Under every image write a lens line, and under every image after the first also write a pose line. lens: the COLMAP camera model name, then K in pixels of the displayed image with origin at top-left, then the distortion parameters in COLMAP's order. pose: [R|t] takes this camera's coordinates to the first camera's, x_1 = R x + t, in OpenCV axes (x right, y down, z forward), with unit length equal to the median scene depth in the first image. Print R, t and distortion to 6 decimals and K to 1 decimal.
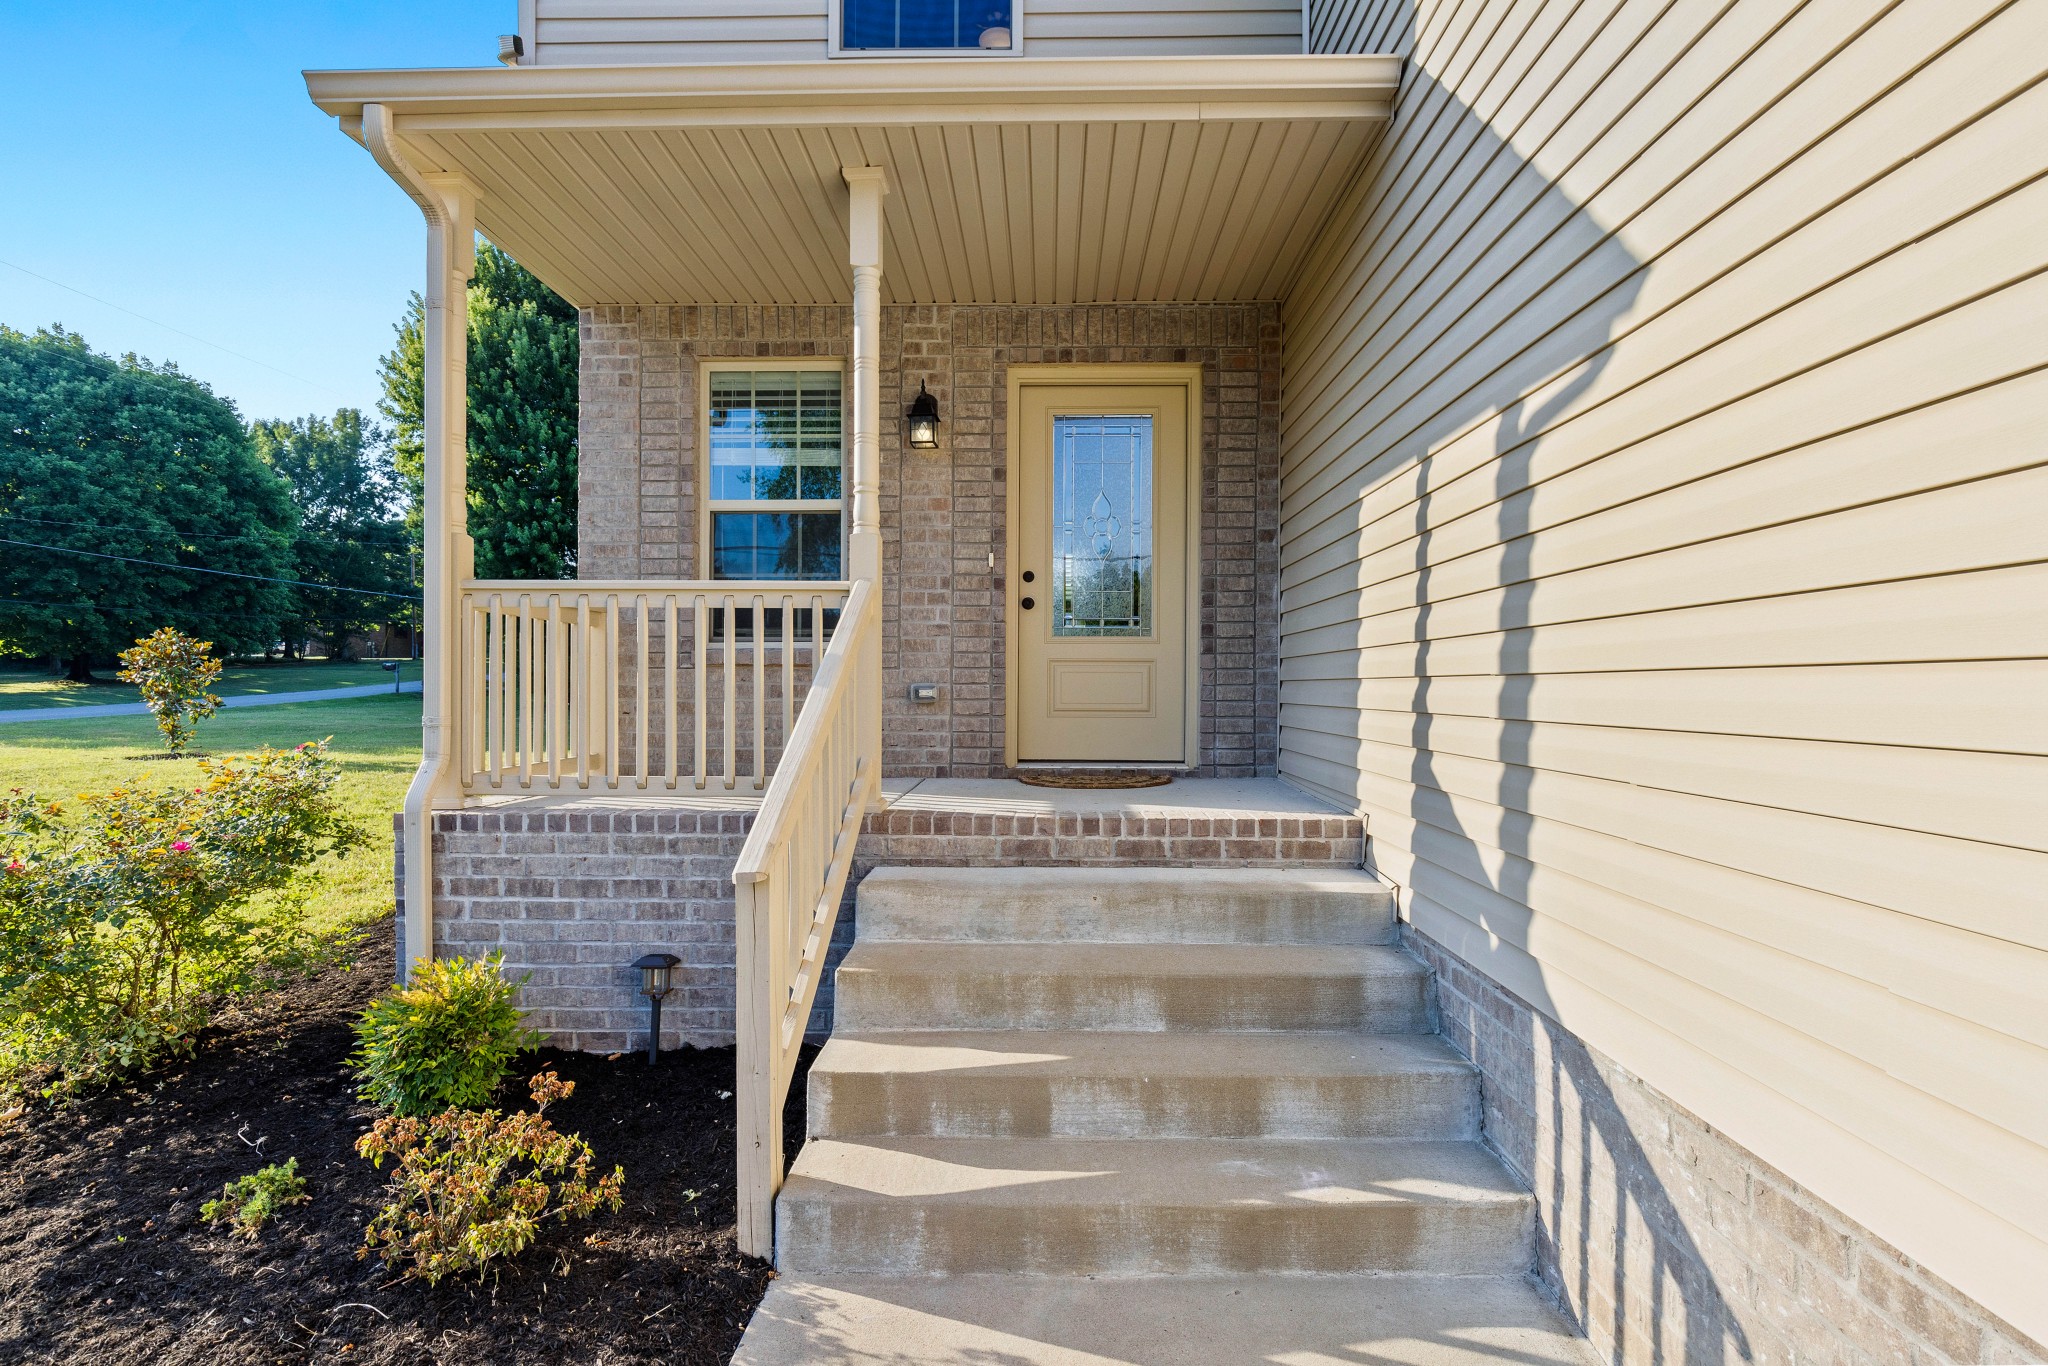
lens RADIAL K [[917.1, 0, 1067.4], [0, 917.1, 682.4], [0, 0, 1]] dist [-0.003505, -0.000161]
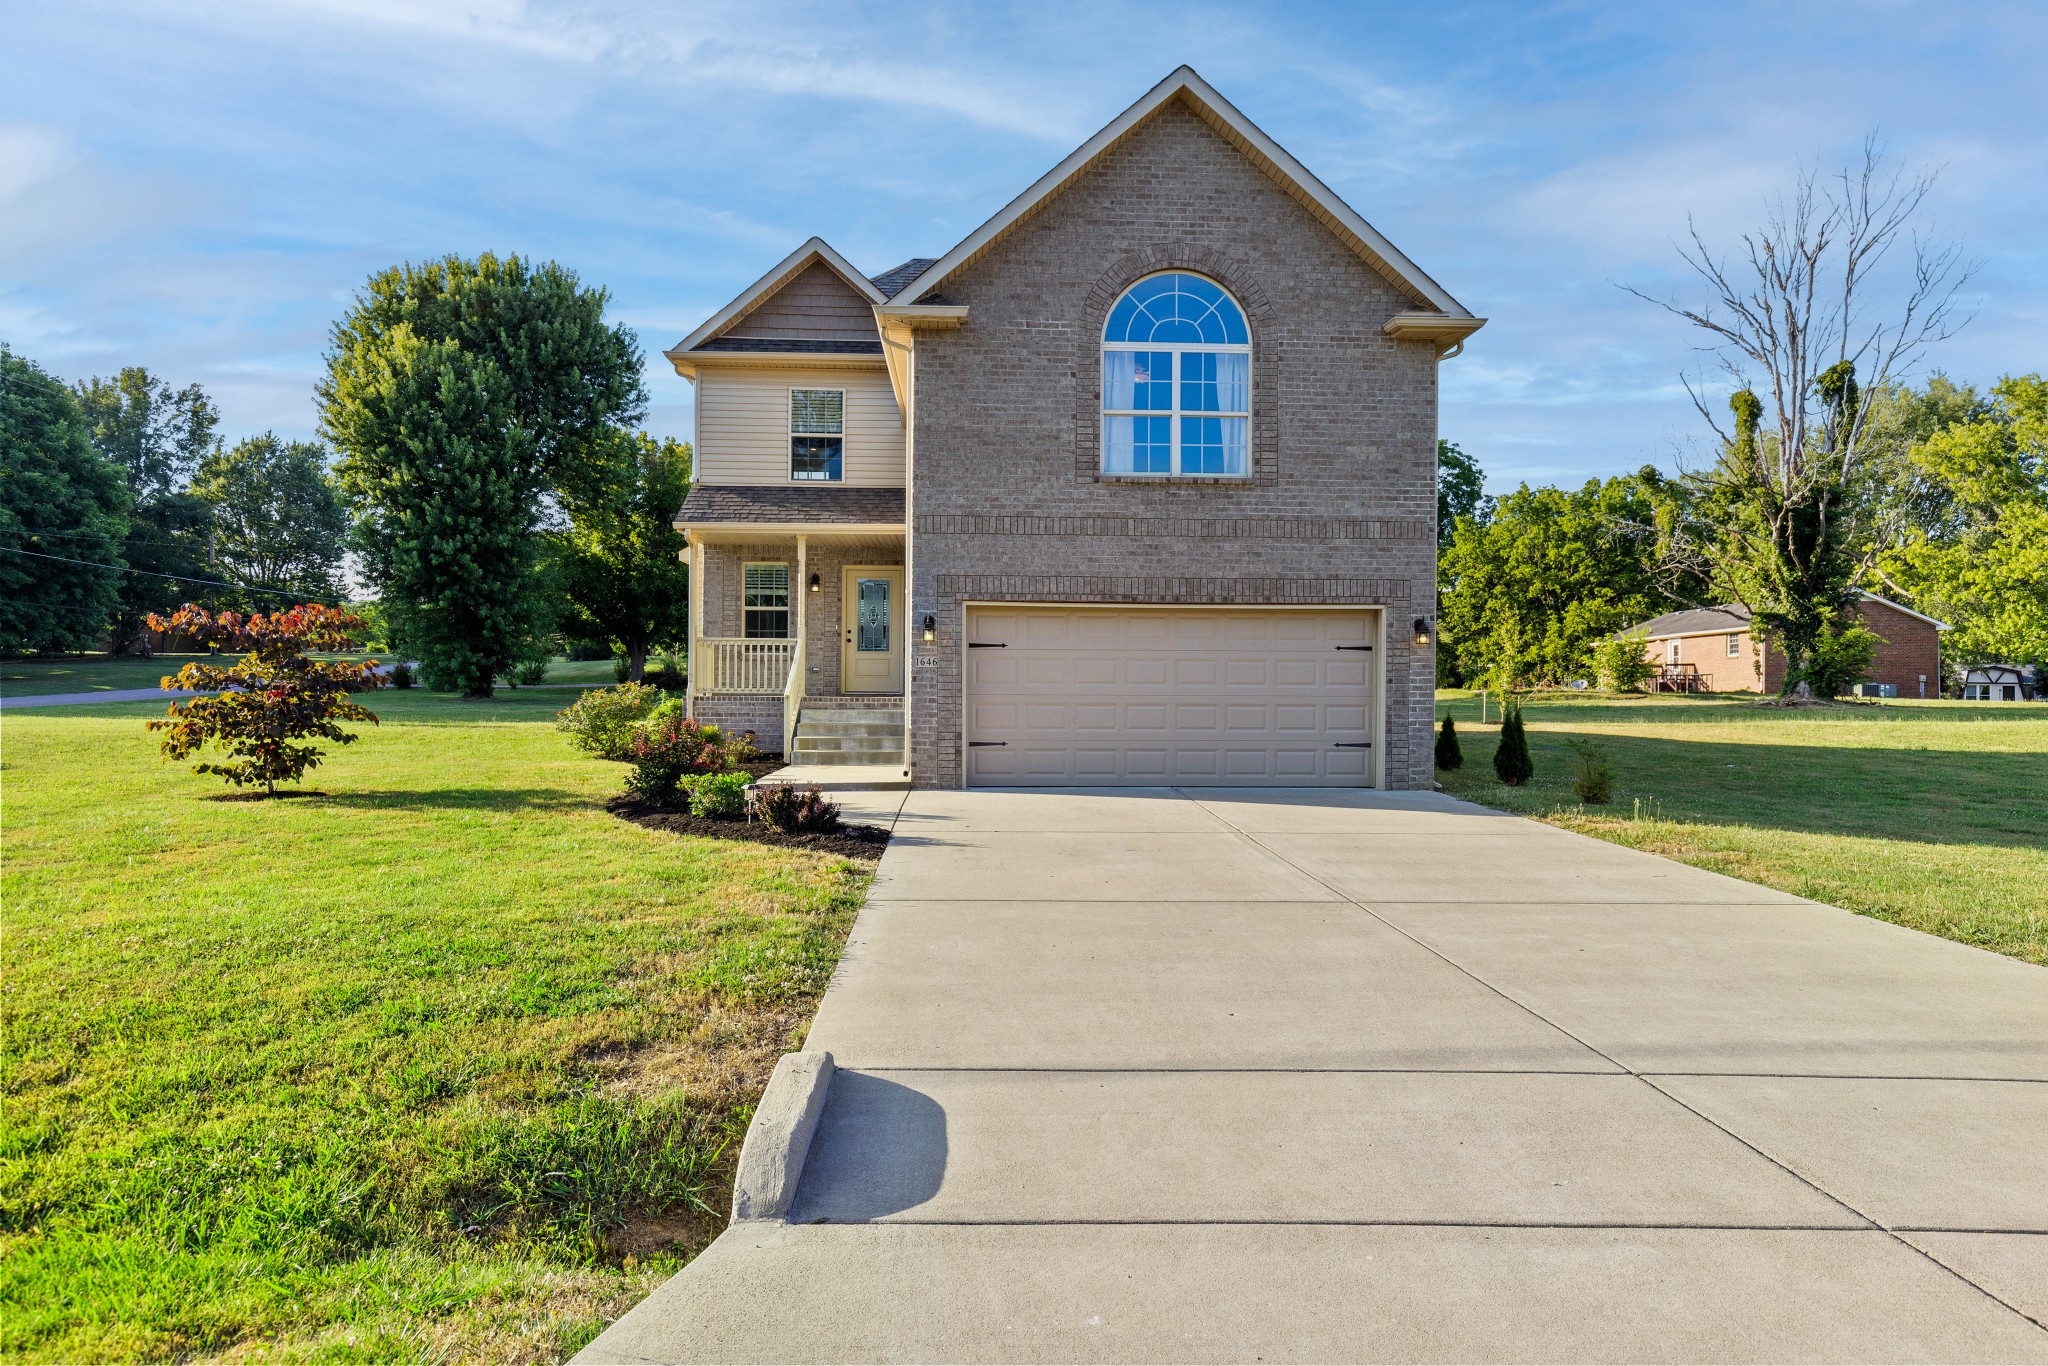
lens RADIAL K [[1233.4, 0, 1024.0], [0, 1233.4, 683.0], [0, 0, 1]] dist [0.003878, -0.001199]
pose [[0.999543, 0.005281, 0.029771, 0.412467], [-0.005080, 0.999964, -0.006810, 0.079462], [-0.029806, 0.006656, 0.999534, -3.080890]]
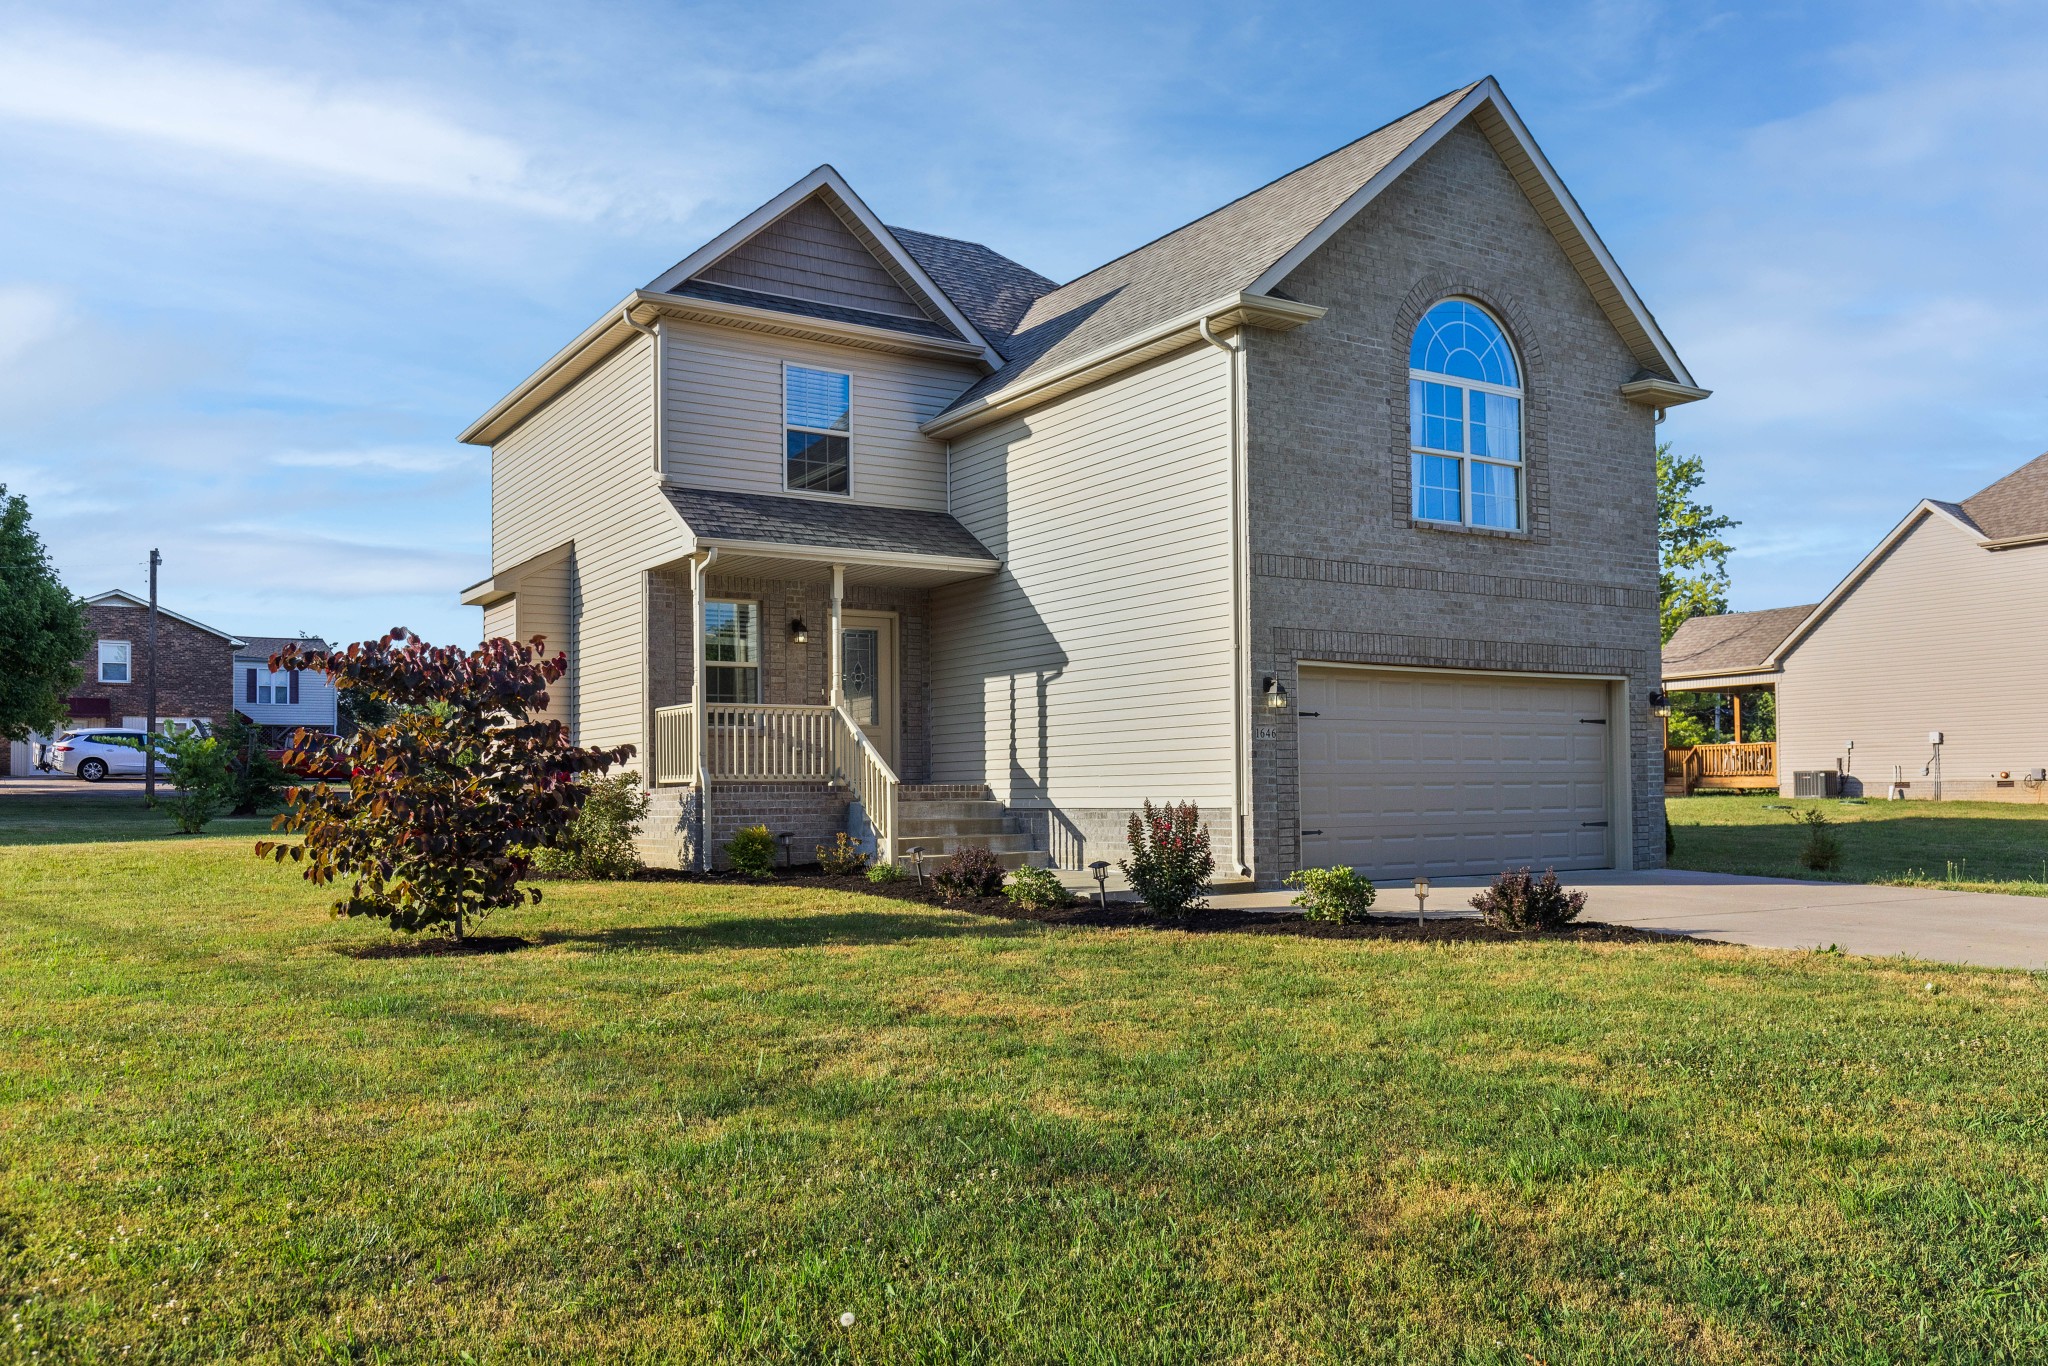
lens RADIAL K [[1609.0, 0, 939.9], [0, 1609.0, 745.9], [0, 0, 1]] dist [-0.001522, -0.001368]
pose [[0.854817, 0.007118, 0.518881, -1.837897], [0.009690, 0.999513, -0.029674, 0.120522], [-0.518840, 0.030393, 0.854331, -2.491134]]
